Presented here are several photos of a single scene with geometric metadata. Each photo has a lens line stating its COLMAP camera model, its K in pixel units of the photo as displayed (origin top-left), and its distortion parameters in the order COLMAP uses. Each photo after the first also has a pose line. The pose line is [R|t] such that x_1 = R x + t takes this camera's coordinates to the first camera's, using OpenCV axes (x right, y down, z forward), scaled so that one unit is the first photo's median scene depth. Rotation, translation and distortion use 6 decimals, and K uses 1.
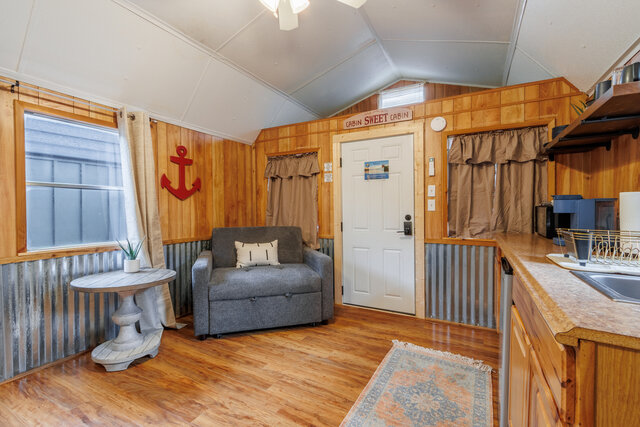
lens RADIAL K [[293.6, 0, 314.8], [0, 293.6, 212.6], [0, 0, 1]] dist [0.007068, -0.000591]
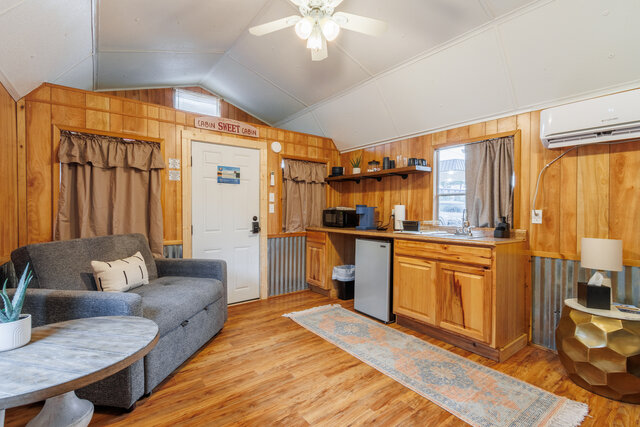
lens RADIAL K [[293.6, 0, 316.2], [0, 293.6, 213.4], [0, 0, 1]] dist [0.007068, -0.000591]
pose [[0.396117, -0.004518, 0.918189, -0.757446], [0.009770, 0.999952, 0.000706, -0.002299], [-0.918148, 0.008691, 0.396142, 0.330337]]
